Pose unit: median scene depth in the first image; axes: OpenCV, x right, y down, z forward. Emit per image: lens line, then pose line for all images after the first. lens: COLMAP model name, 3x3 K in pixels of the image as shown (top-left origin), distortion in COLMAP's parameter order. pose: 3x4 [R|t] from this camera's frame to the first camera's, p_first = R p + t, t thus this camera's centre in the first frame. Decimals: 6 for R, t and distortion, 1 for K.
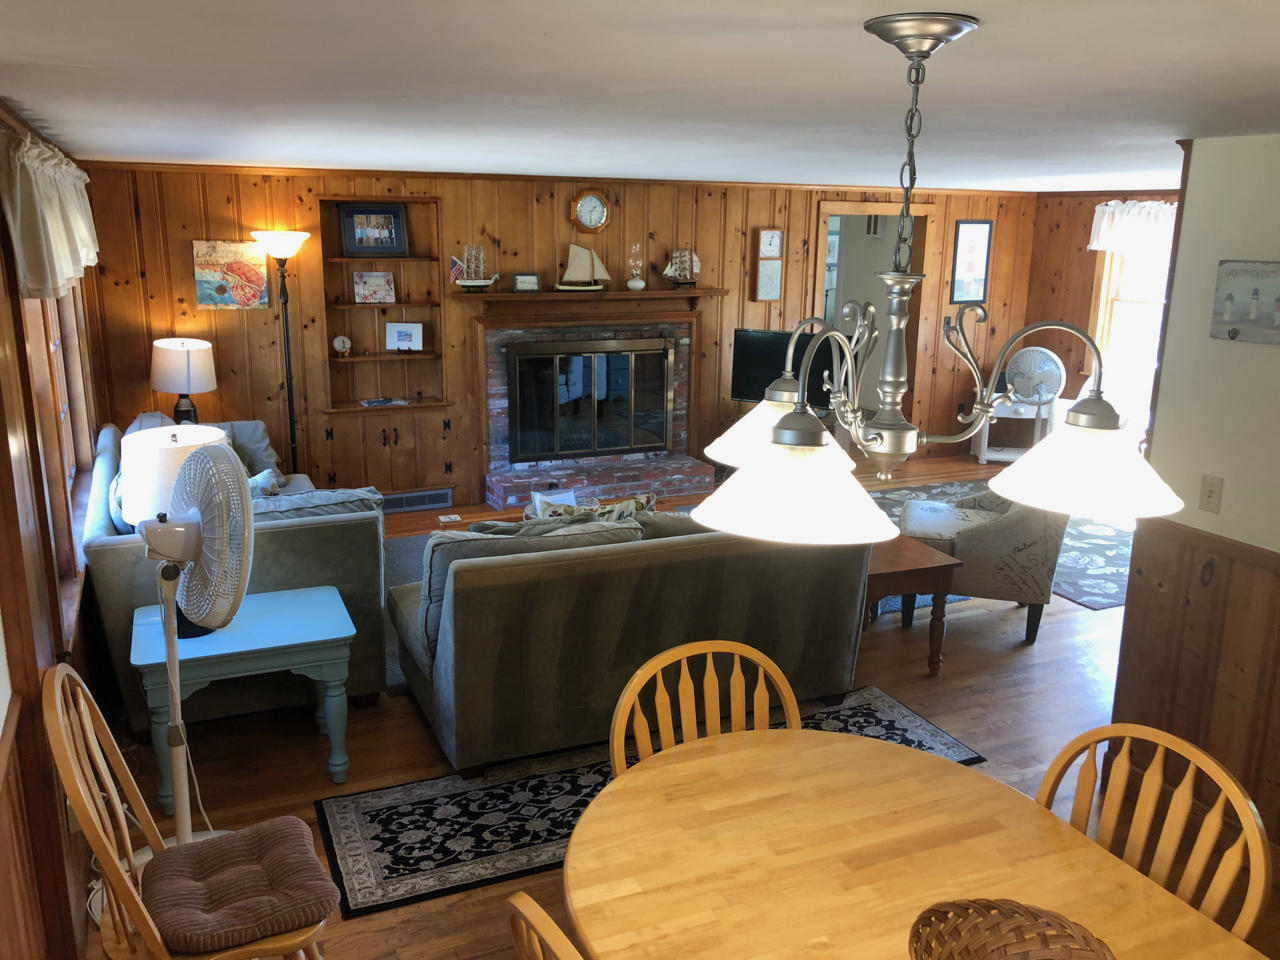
lens RADIAL K [[1044.2, 0, 649.9], [0, 1044.2, 468.0], [0, 0, 1]] dist [0.076051, -0.122004]
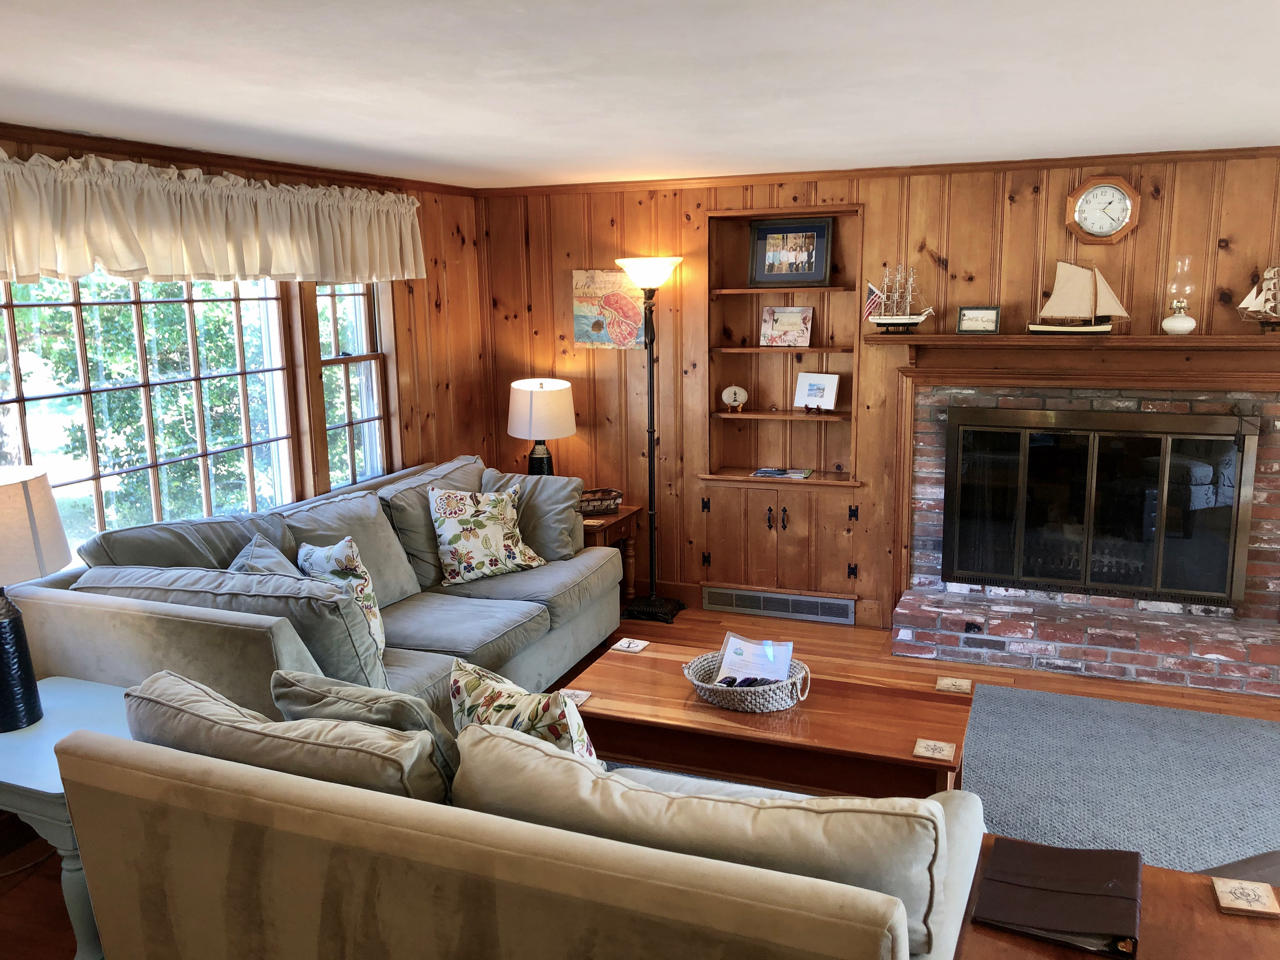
lens RADIAL K [[1044.2, 0, 649.9], [0, 1044.2, 468.0], [0, 0, 1]] dist [0.076051, -0.122004]
pose [[0.691491, 0.103720, -0.714900, 0.227430], [-0.144081, 0.989557, 0.004204, -0.054787], [0.707870, 0.100096, 0.699214, 0.383895]]
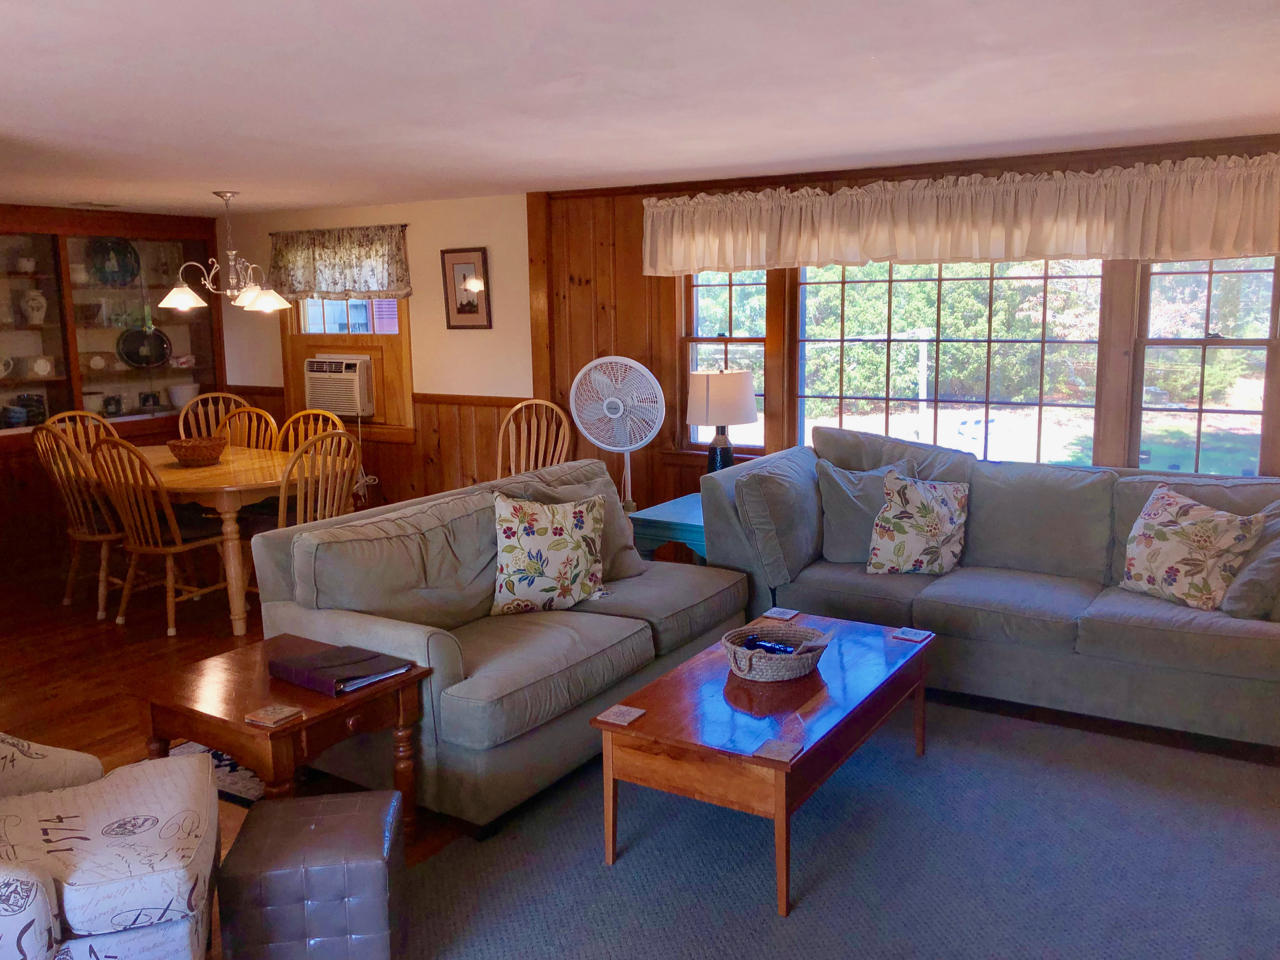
lens RADIAL K [[1056.9, 0, 649.3], [0, 1056.9, 469.3], [0, 0, 1]] dist [0.072748, -0.114498]
pose [[-0.828490, 0.087483, -0.553128, 0.237424], [-0.124081, 0.934495, 0.333651, -0.193584], [0.546084, 0.345060, -0.763365, 1.045150]]
